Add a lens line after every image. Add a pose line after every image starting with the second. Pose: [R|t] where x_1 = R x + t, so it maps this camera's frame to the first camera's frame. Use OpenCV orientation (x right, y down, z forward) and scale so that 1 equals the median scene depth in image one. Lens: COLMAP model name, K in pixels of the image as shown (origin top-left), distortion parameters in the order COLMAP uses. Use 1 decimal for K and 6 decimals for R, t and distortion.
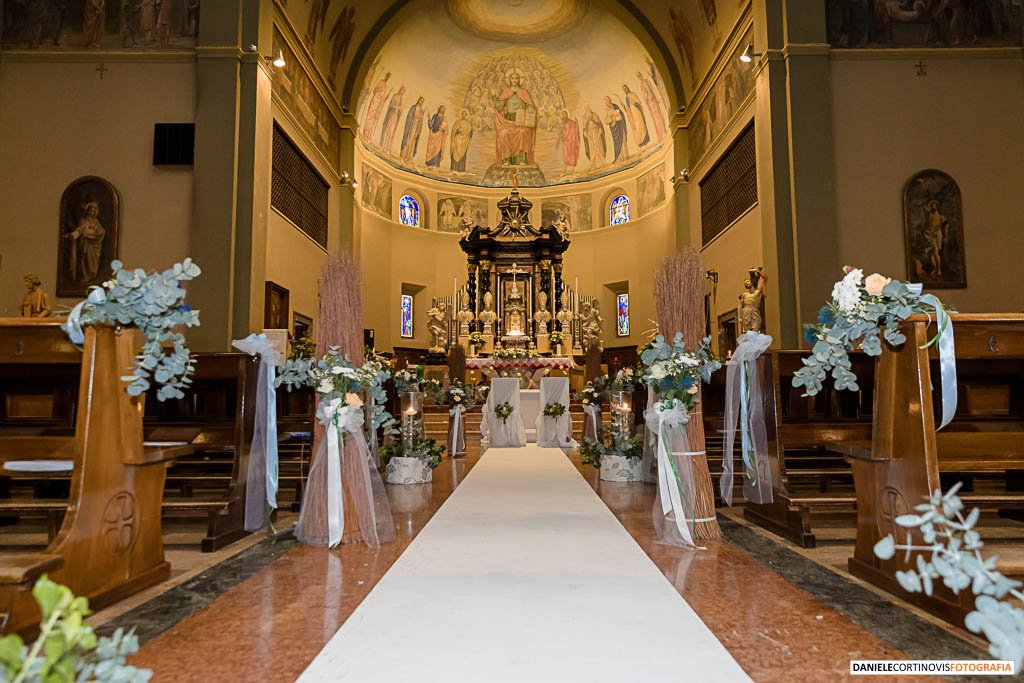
lens RADIAL K [[688.5, 0, 512.0], [0, 688.5, 341.5], [0, 0, 1]] dist [0.007926, 0.001228]
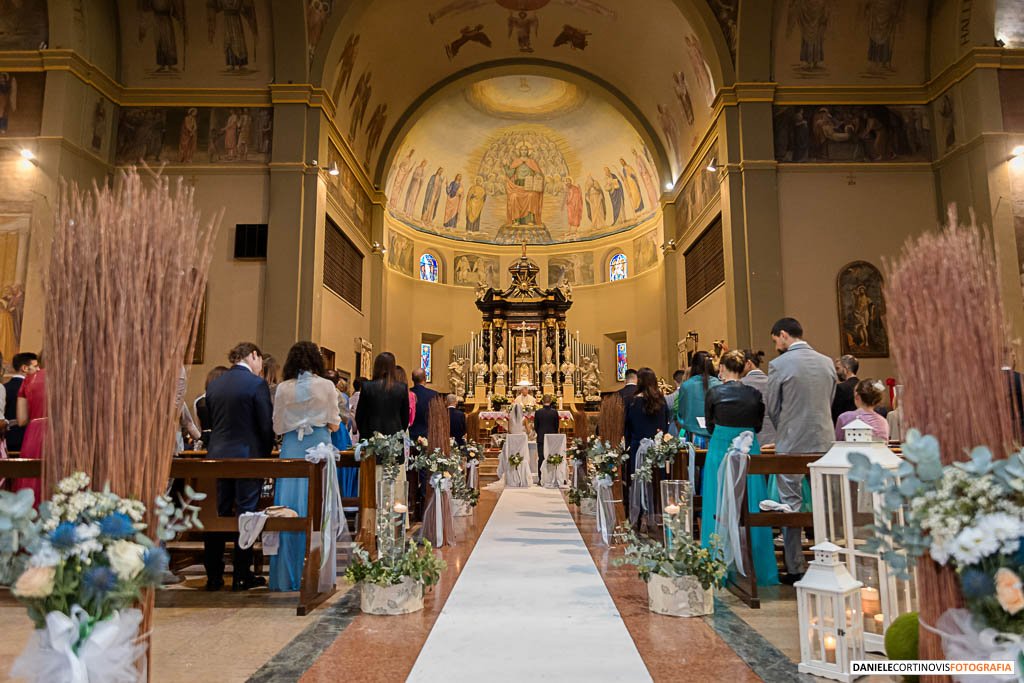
lens RADIAL K [[736.3, 0, 521.1], [0, 736.3, 328.0], [0, 0, 1]] dist [0.011328, -0.004106]
pose [[0.999997, 0.001443, 0.001726, -0.002736], [-0.001360, 0.998899, -0.046893, -0.045079], [-0.001792, 0.046890, 0.998898, -0.218441]]
